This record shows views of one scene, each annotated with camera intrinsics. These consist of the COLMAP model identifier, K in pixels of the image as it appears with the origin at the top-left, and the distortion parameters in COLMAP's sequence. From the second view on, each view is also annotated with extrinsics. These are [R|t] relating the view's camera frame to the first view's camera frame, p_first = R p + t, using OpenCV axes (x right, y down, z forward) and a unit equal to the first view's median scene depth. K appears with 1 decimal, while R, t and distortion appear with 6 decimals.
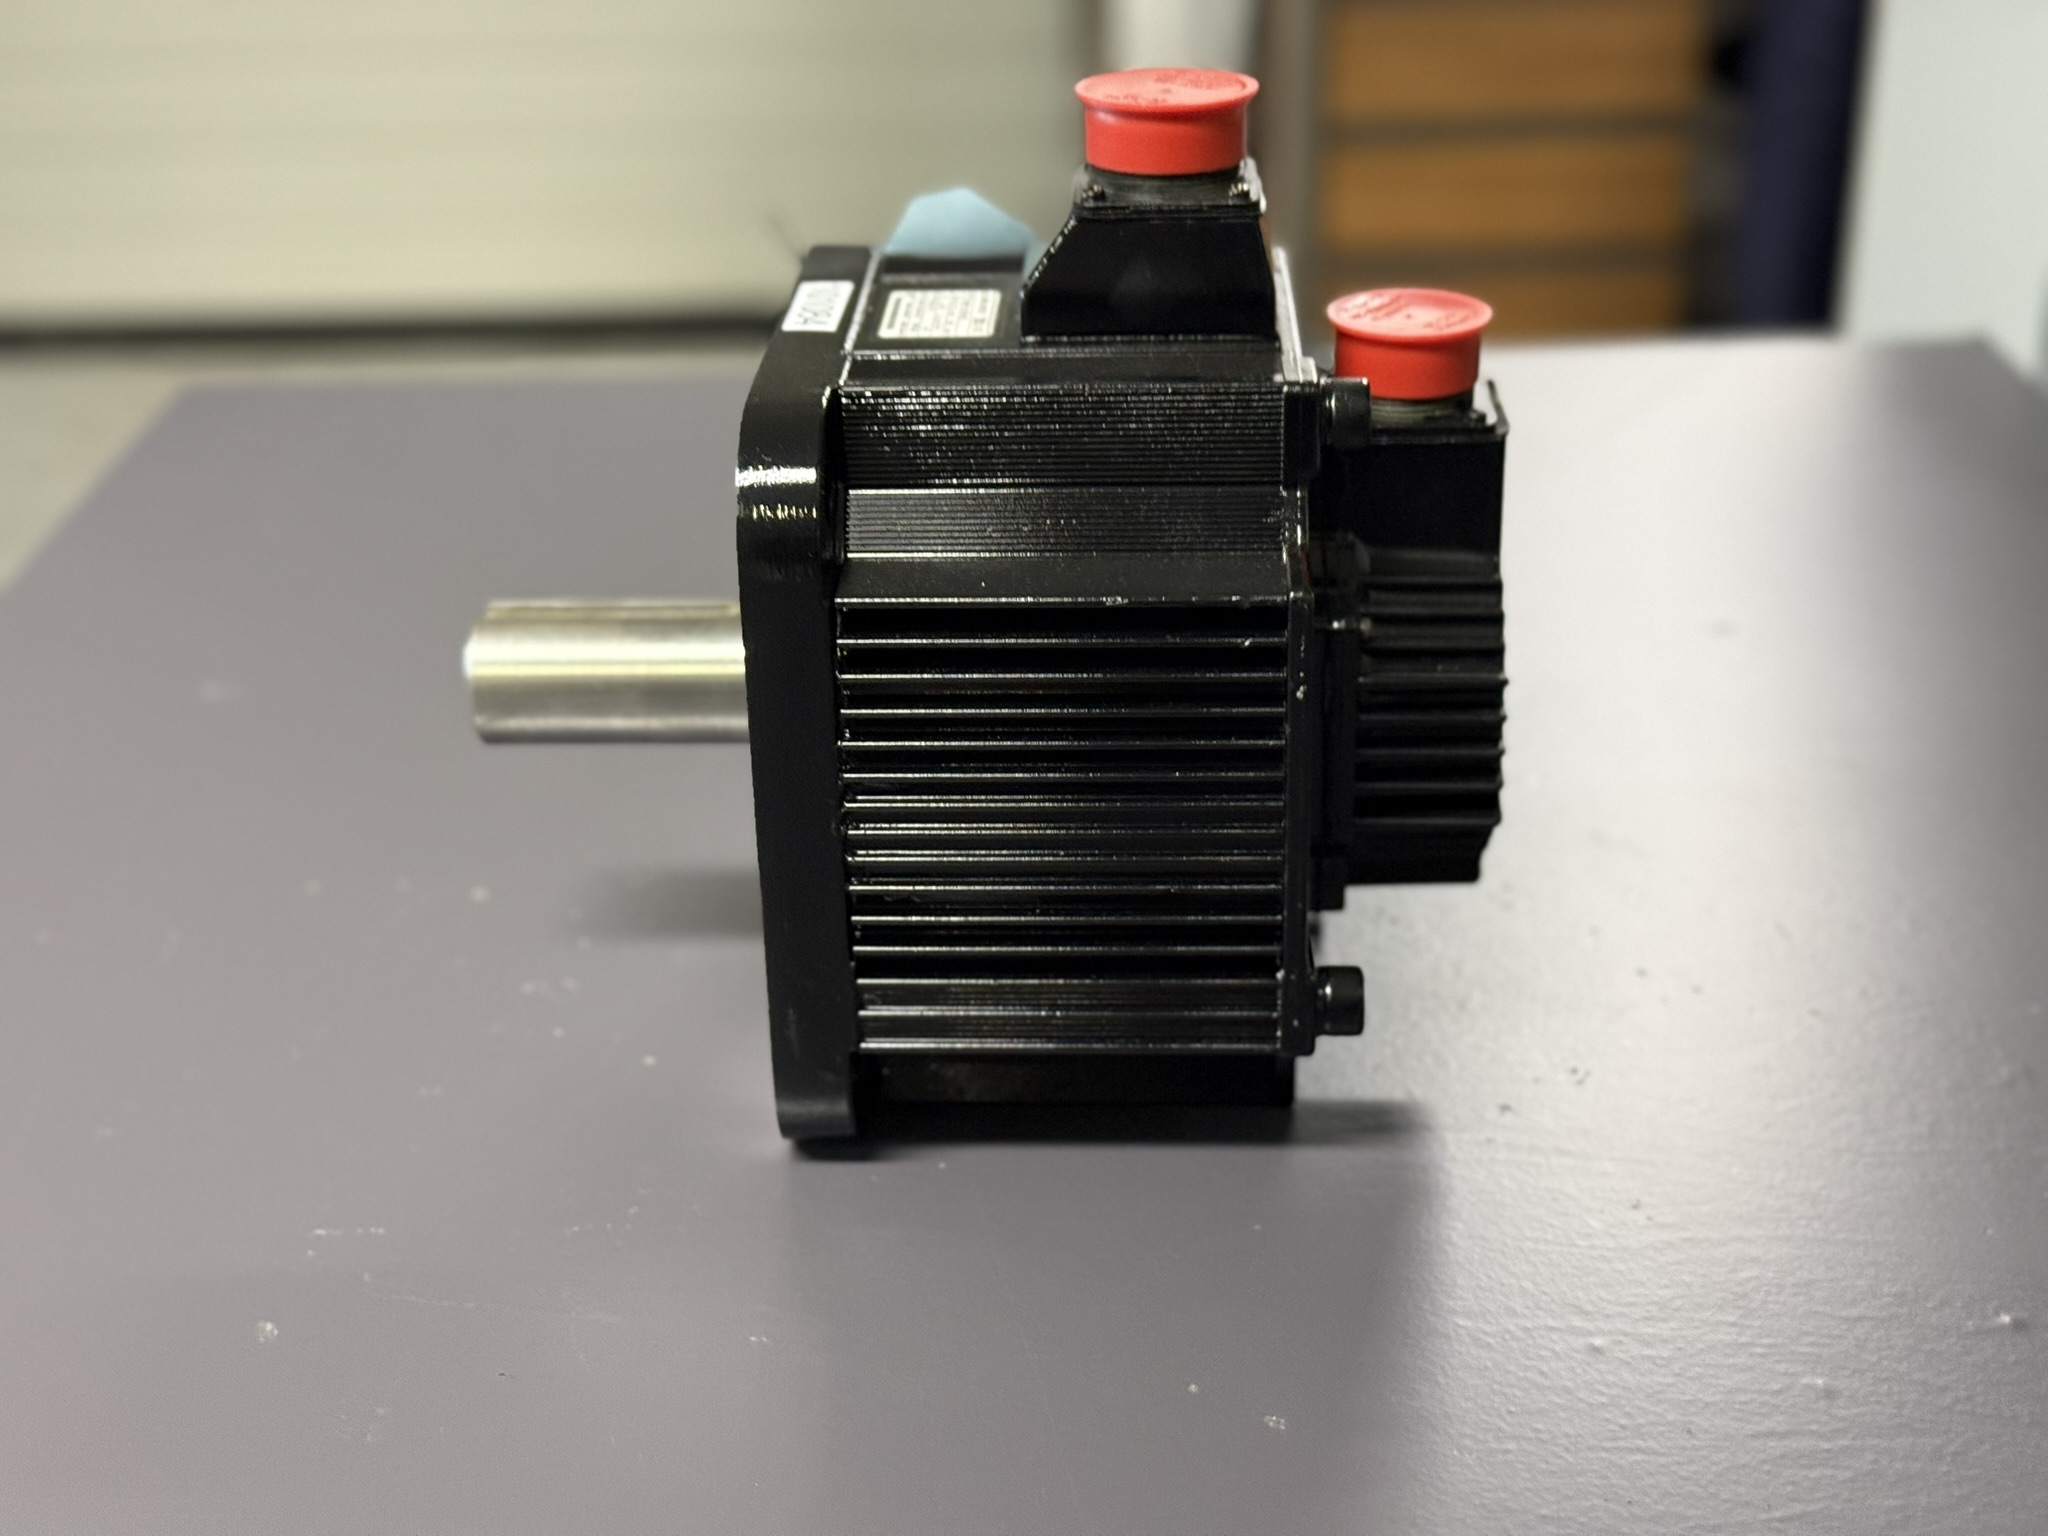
lens RADIAL K [[2820.3, 0, 1024.0], [0, 2820.3, 768.0], [0, 0, 1]] dist [0.033509, 0.044271]
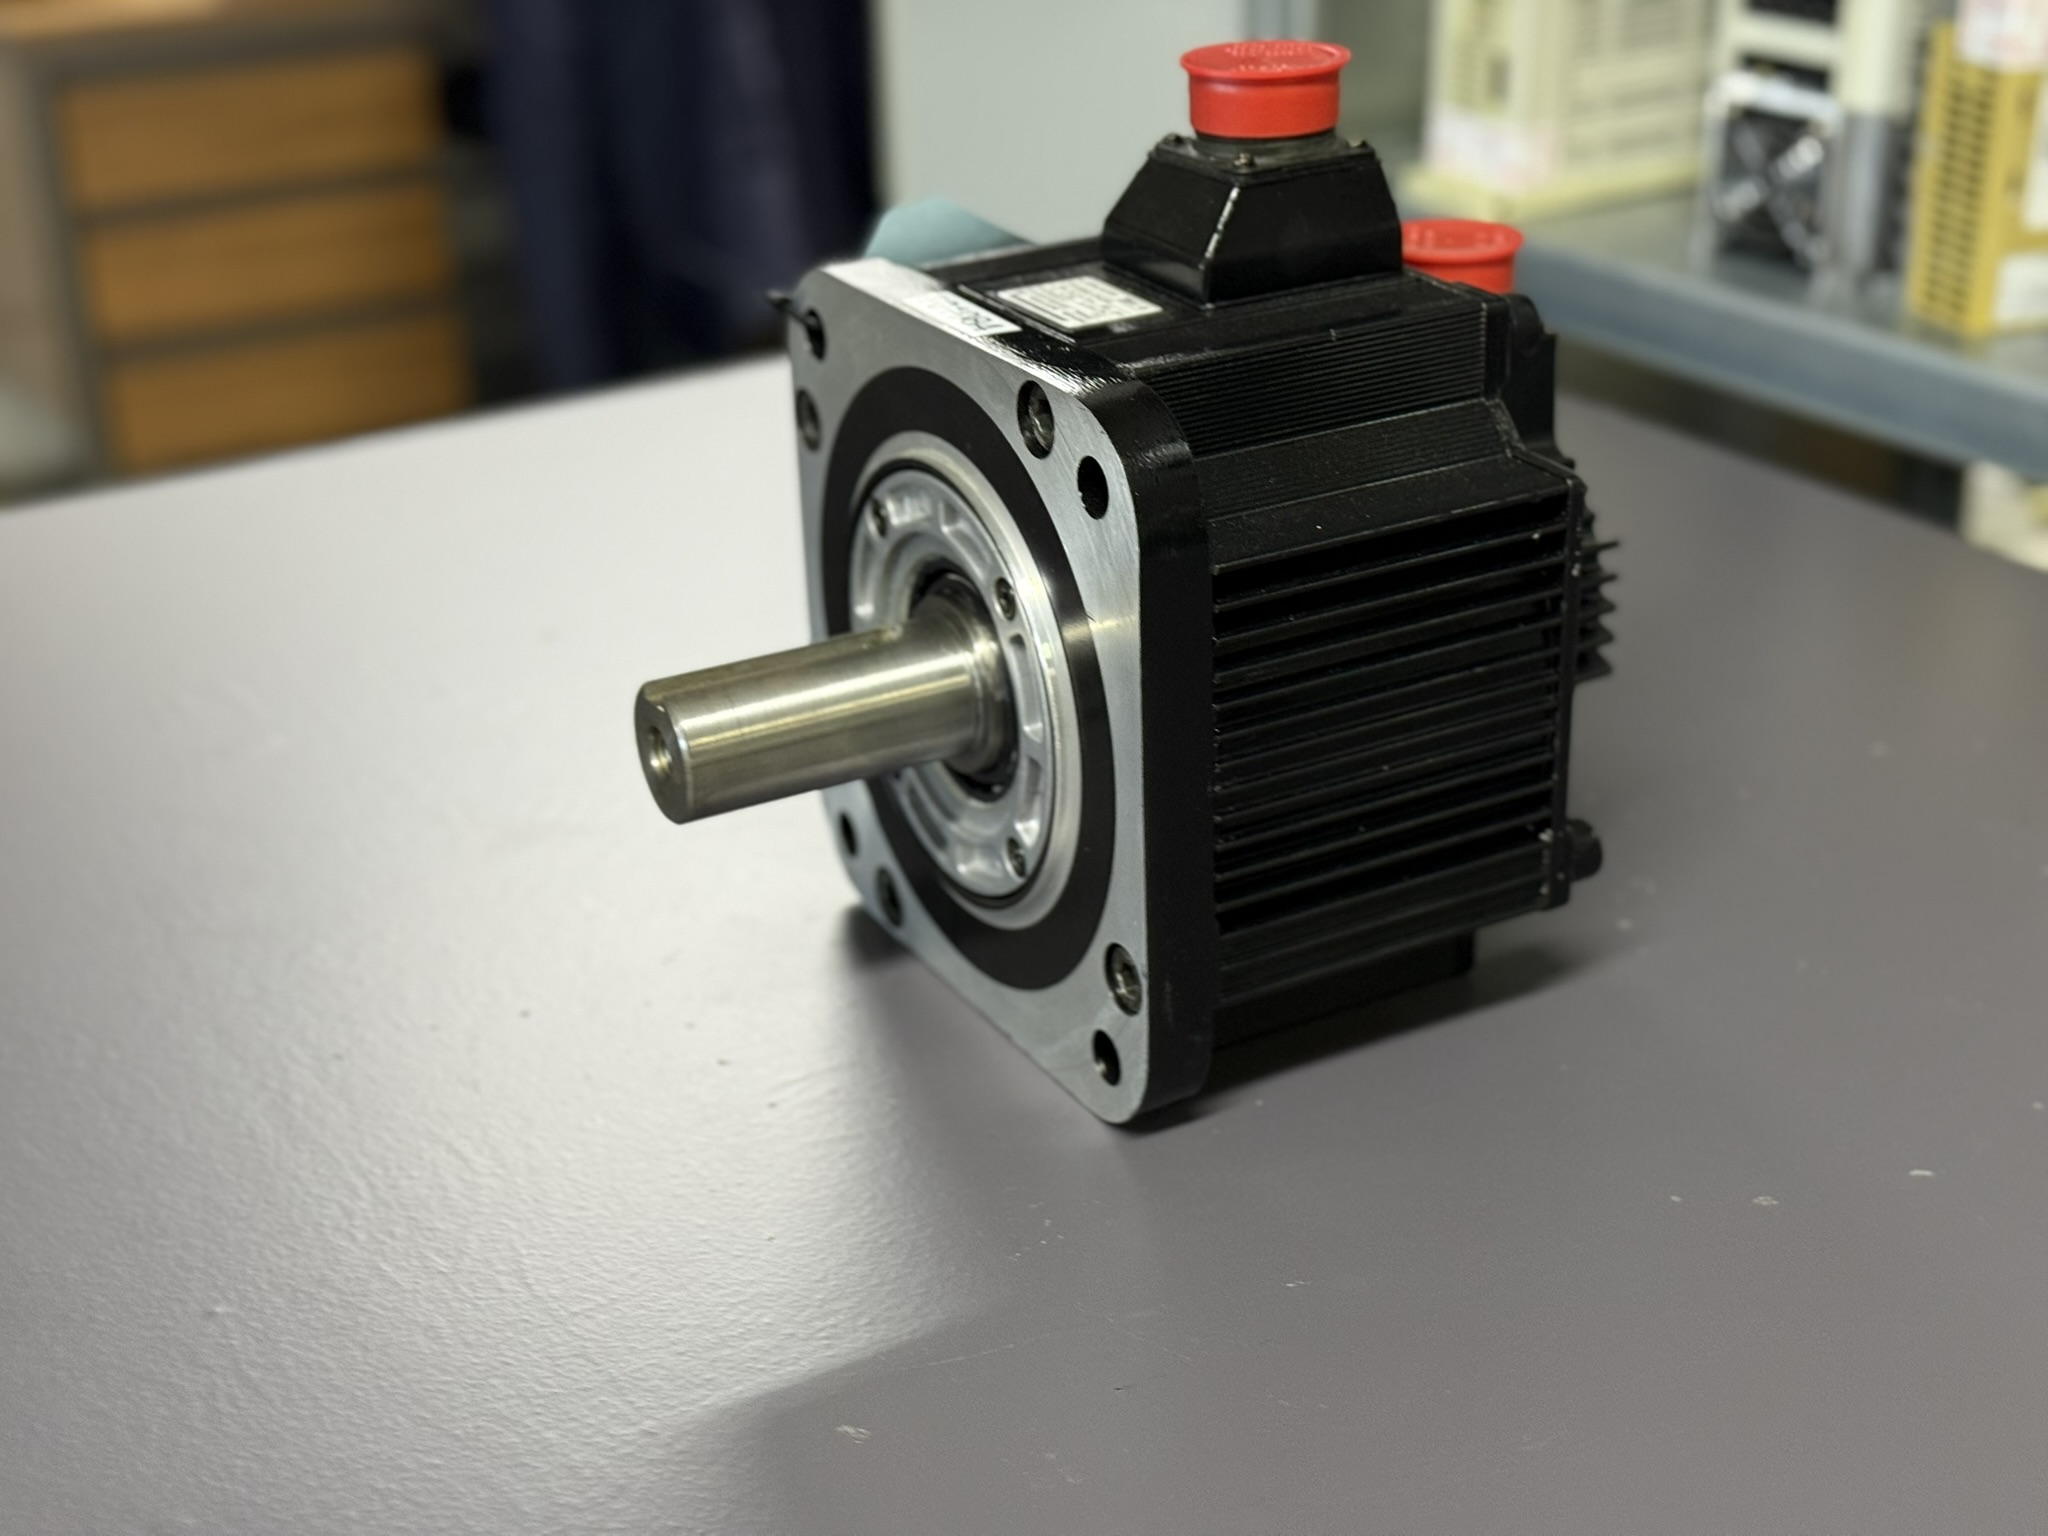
lens RADIAL K [[2839.3, 0, 1024.0], [0, 2839.3, 768.0], [0, 0, 1]] dist [0.107740, 0.036590]
pose [[0.853737, -0.217560, 0.473076, -0.597247], [0.229576, 0.972730, 0.033038, -0.035761], [-0.467363, 0.080401, 0.880402, 0.114115]]
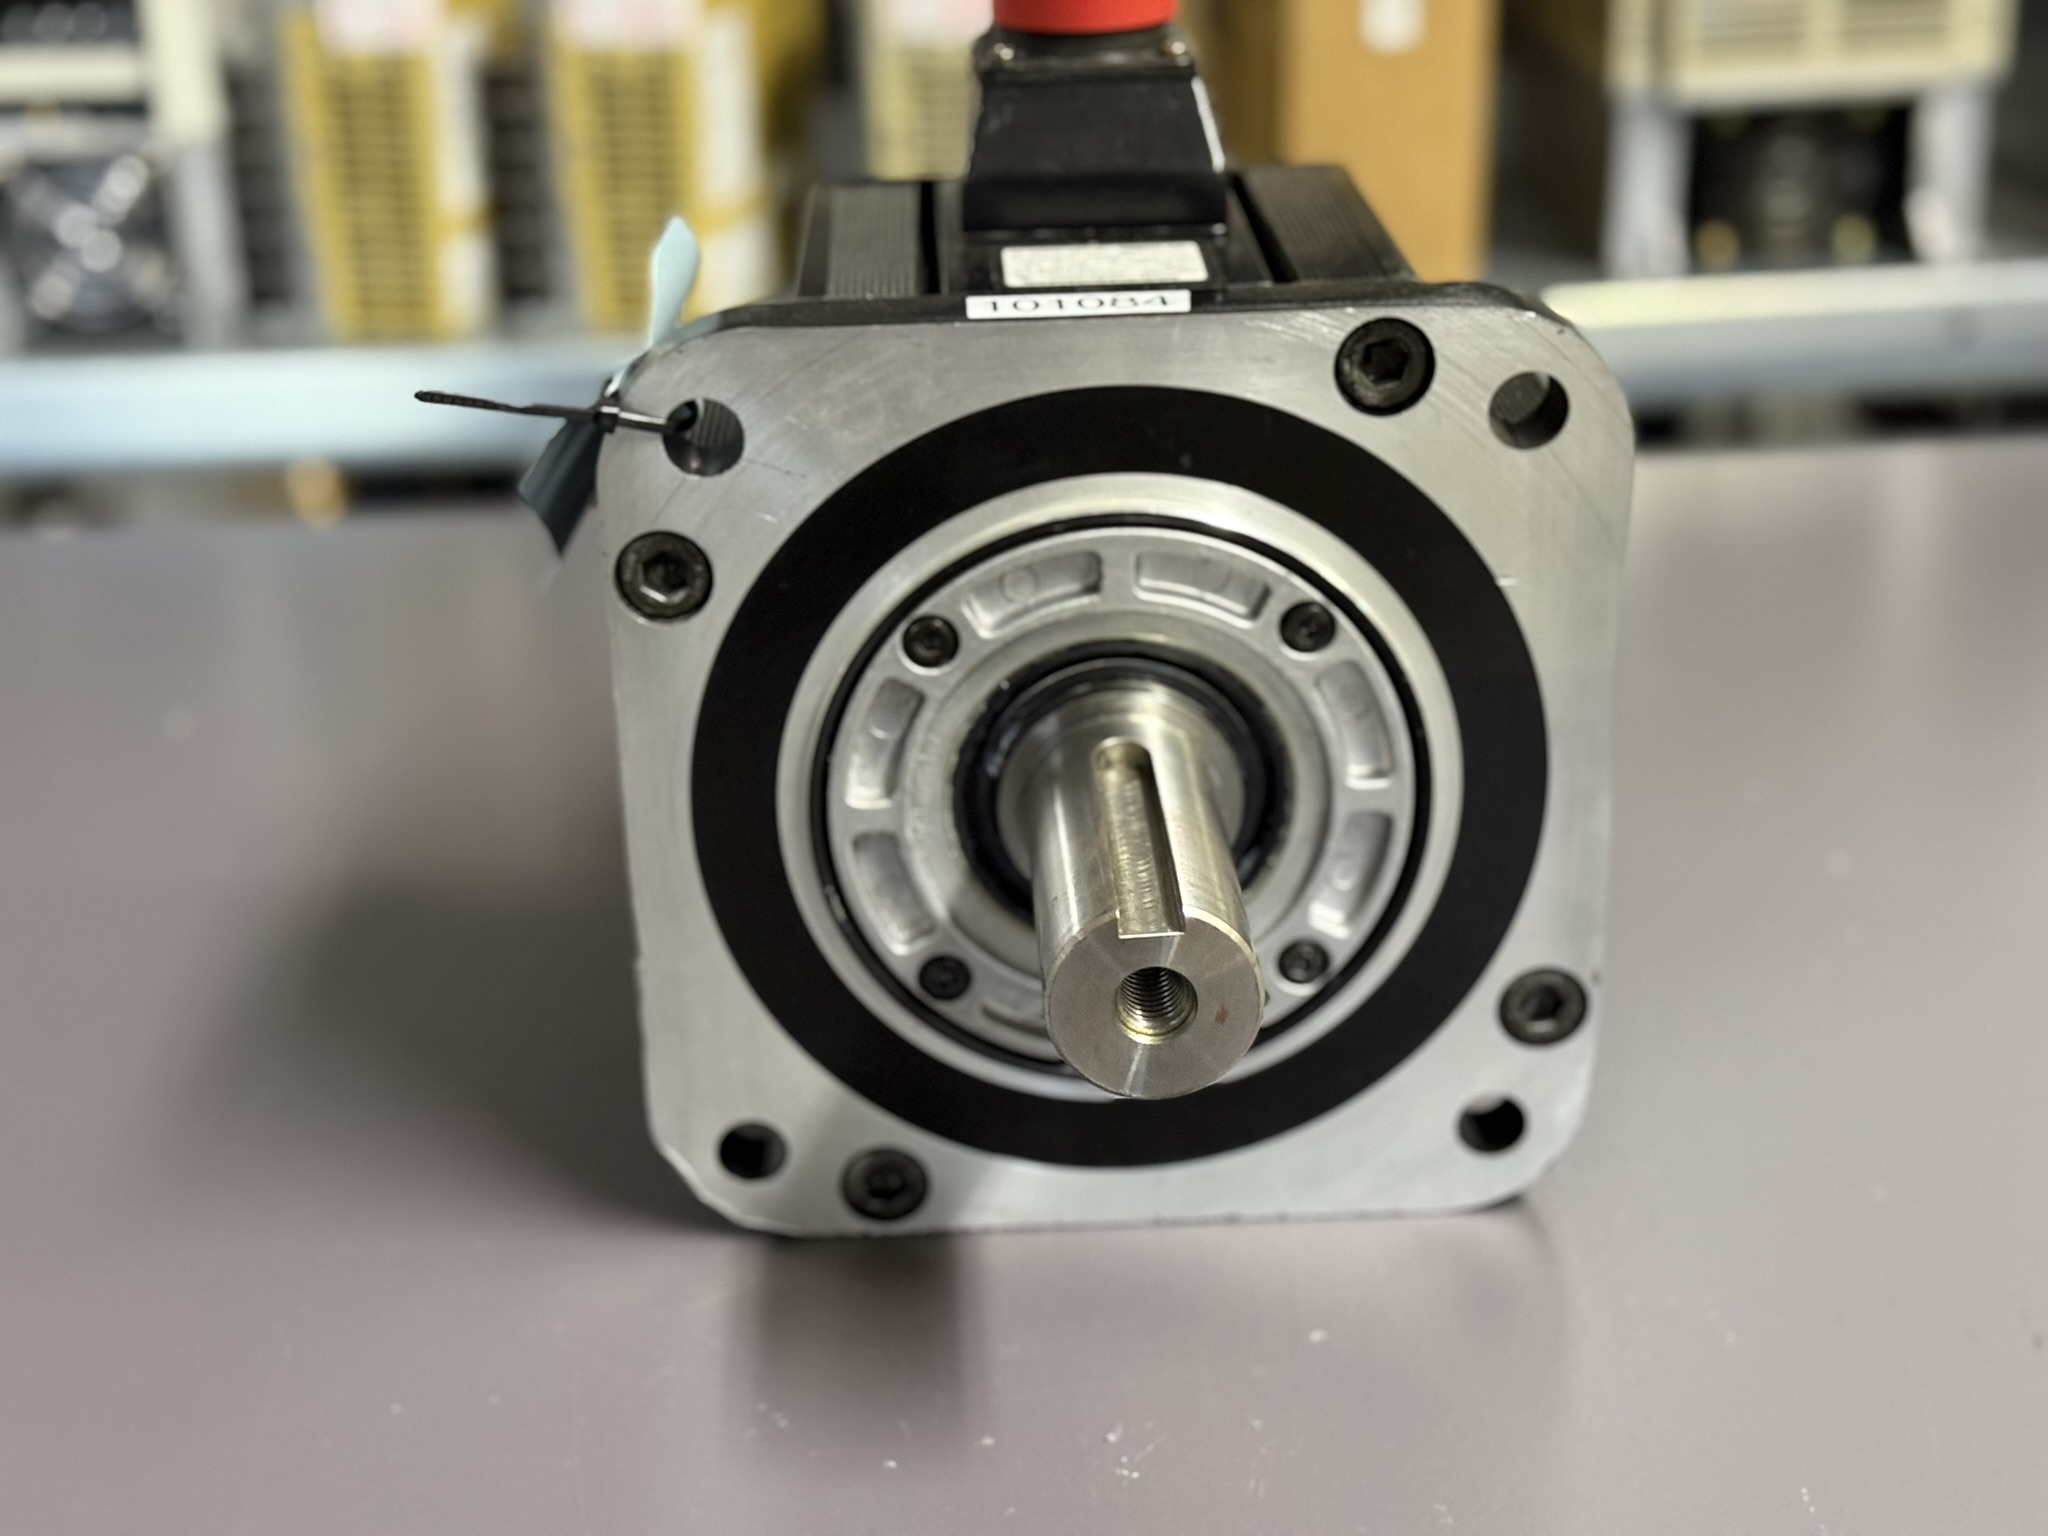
lens RADIAL K [[2820.3, 0, 1024.0], [0, 2820.3, 768.0], [0, 0, 1]] dist [0.033509, 0.044271]
pose [[-0.076908, -0.372667, 0.924773, -0.834892], [0.448097, 0.815650, 0.365958, -0.354387], [-0.890671, 0.442533, 0.104261, 1.030078]]
